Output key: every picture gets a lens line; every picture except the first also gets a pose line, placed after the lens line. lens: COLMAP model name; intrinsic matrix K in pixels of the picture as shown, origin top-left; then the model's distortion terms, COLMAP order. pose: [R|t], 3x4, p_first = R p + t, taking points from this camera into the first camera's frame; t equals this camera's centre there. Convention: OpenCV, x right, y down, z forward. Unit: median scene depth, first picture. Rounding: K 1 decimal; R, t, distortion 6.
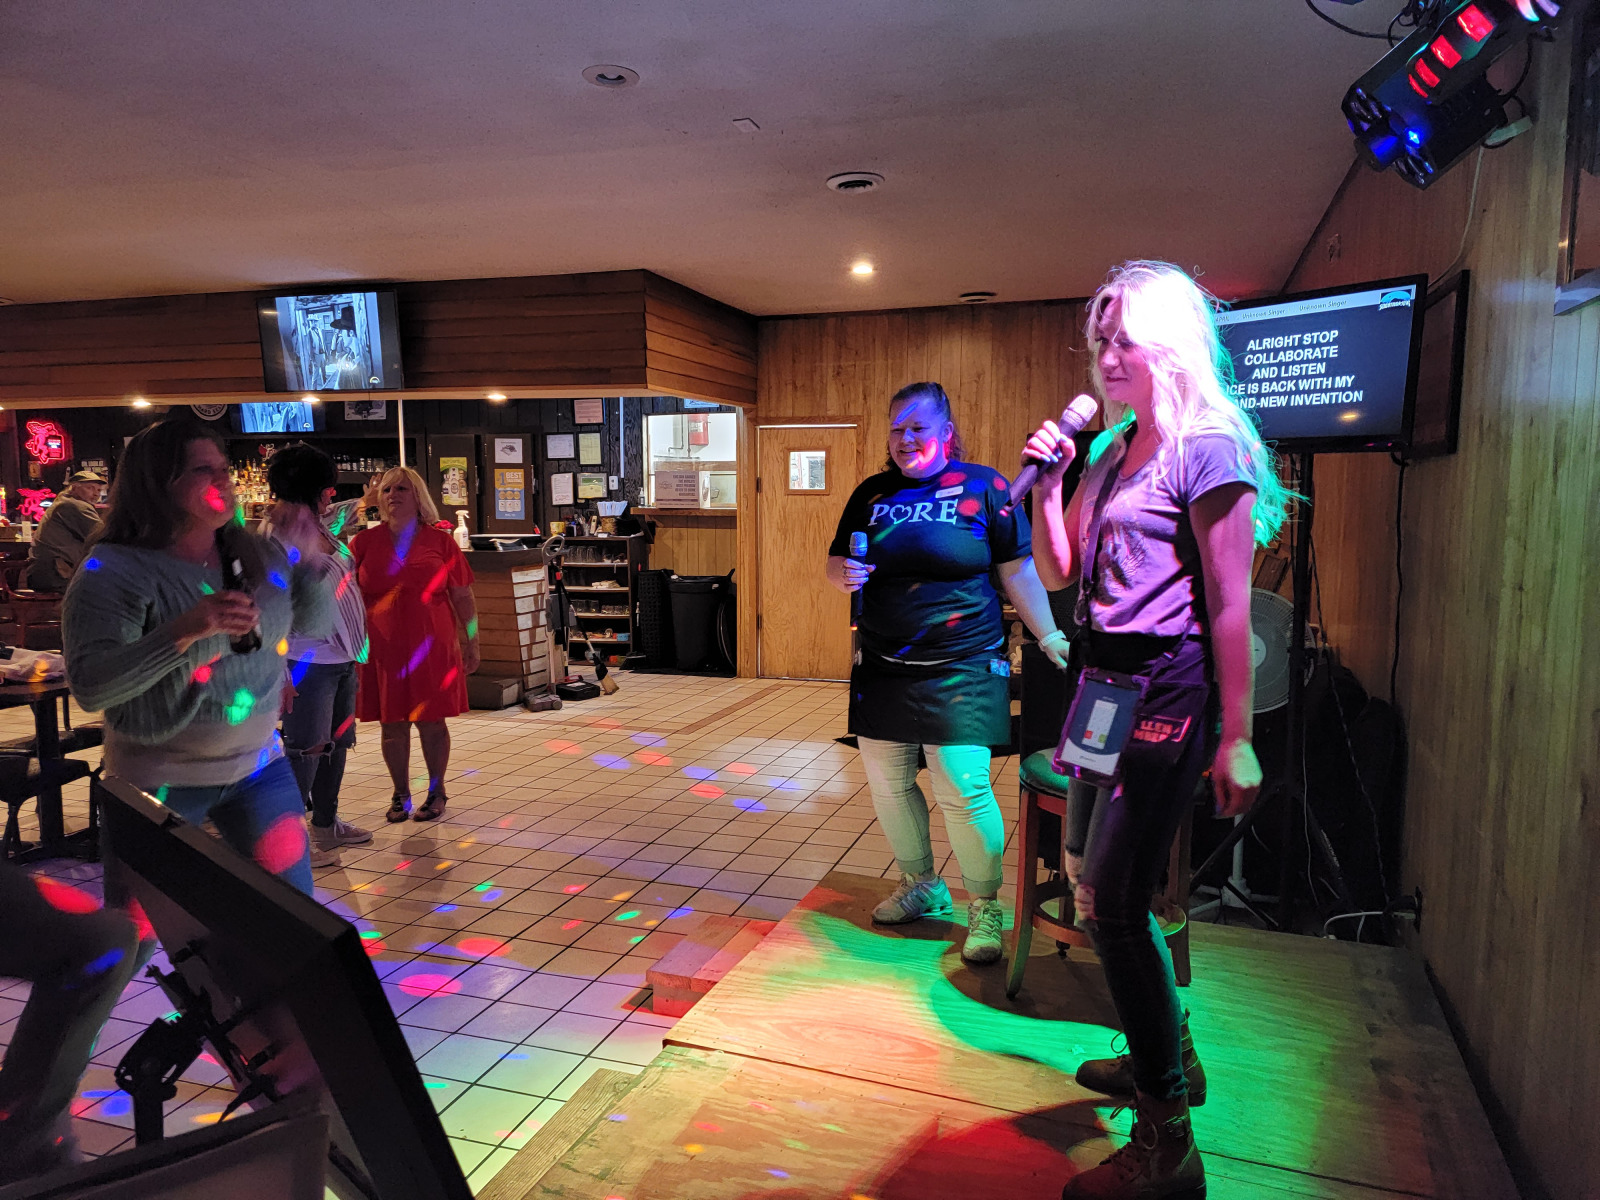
lens RADIAL K [[1114.7, 0, 799.2], [0, 1114.7, 604.8], [0, 0, 1]] dist [0.102313, -0.086580]
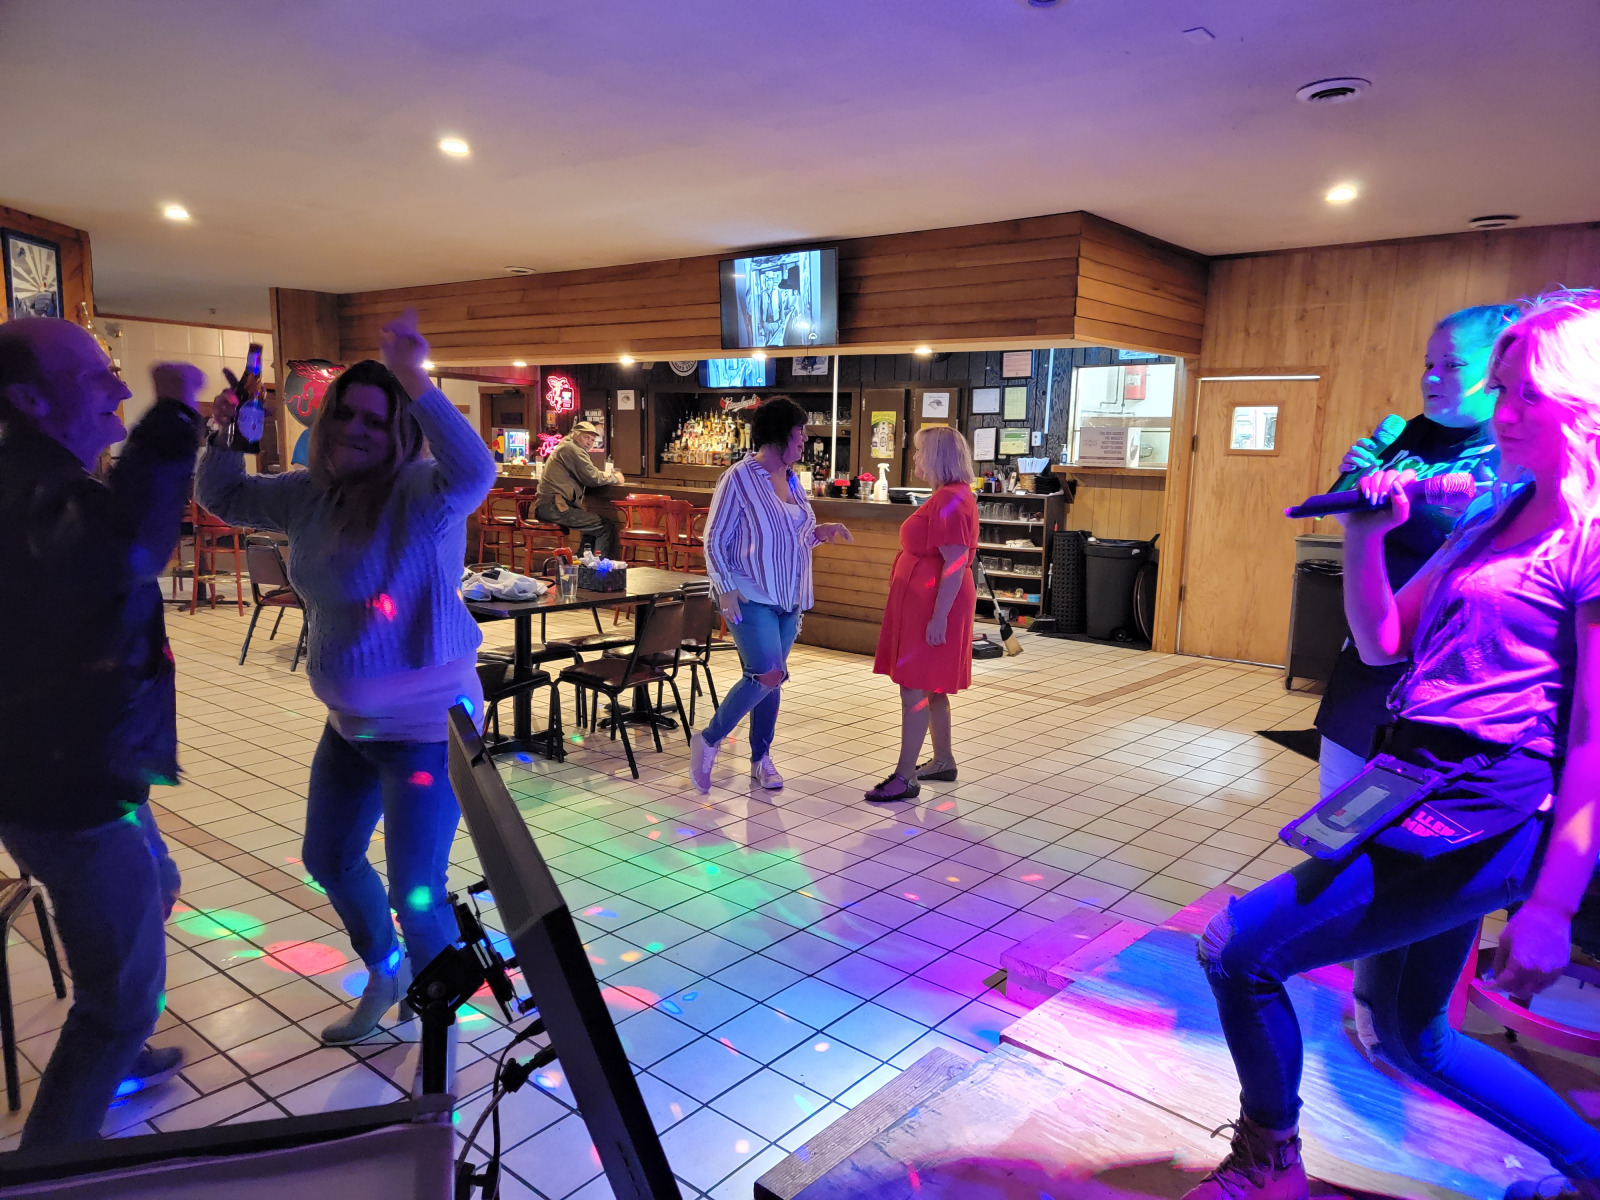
lens RADIAL K [[1114.7, 0, 816.1], [0, 1114.7, 607.0], [0, 0, 1]] dist [0.102313, -0.086580]
pose [[0.932053, 0.077711, -0.353889, 0.013757], [-0.063201, 0.996624, 0.052396, -0.003049], [0.356767, -0.026470, 0.933818, 0.024810]]
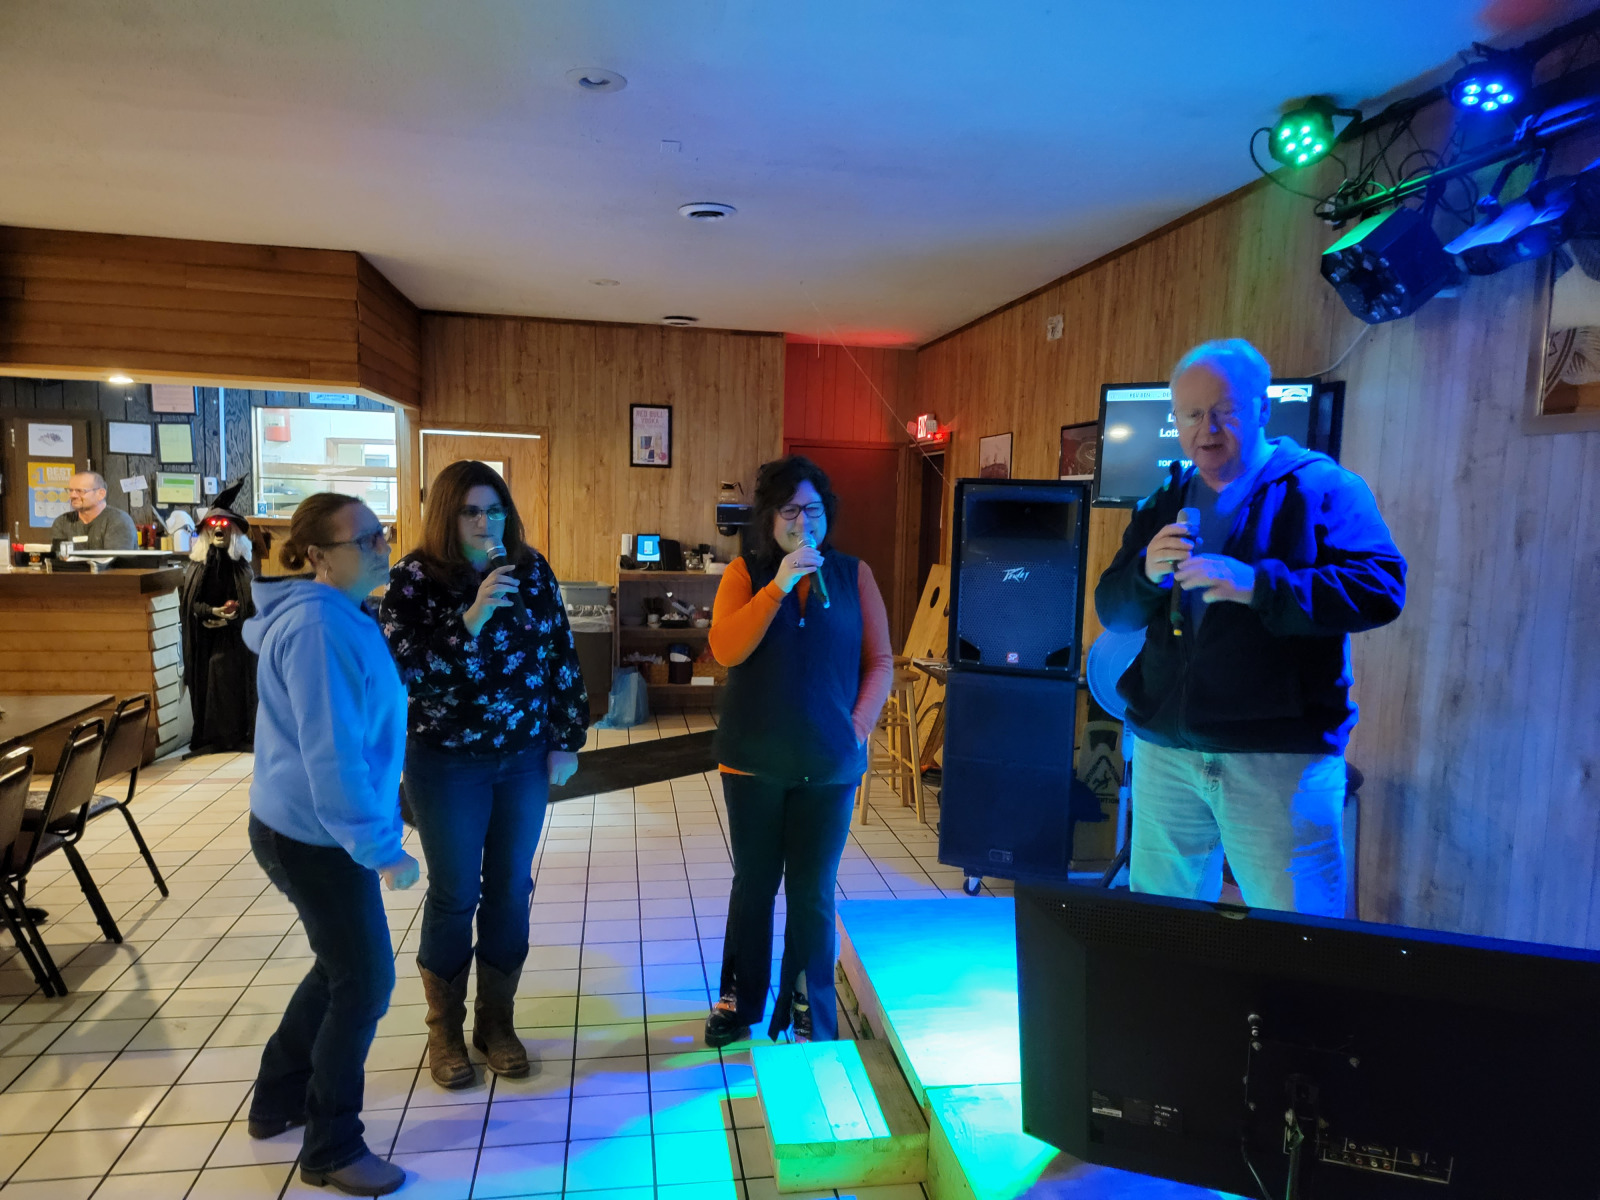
lens RADIAL K [[1114.7, 0, 804.4], [0, 1114.7, 608.4], [0, 0, 1]] dist [0.102313, -0.086580]
pose [[0.883786, -0.020370, 0.467448, -0.214499], [0.019200, 0.999789, 0.007268, -0.018740], [-0.467498, 0.002552, 0.883990, 0.053013]]
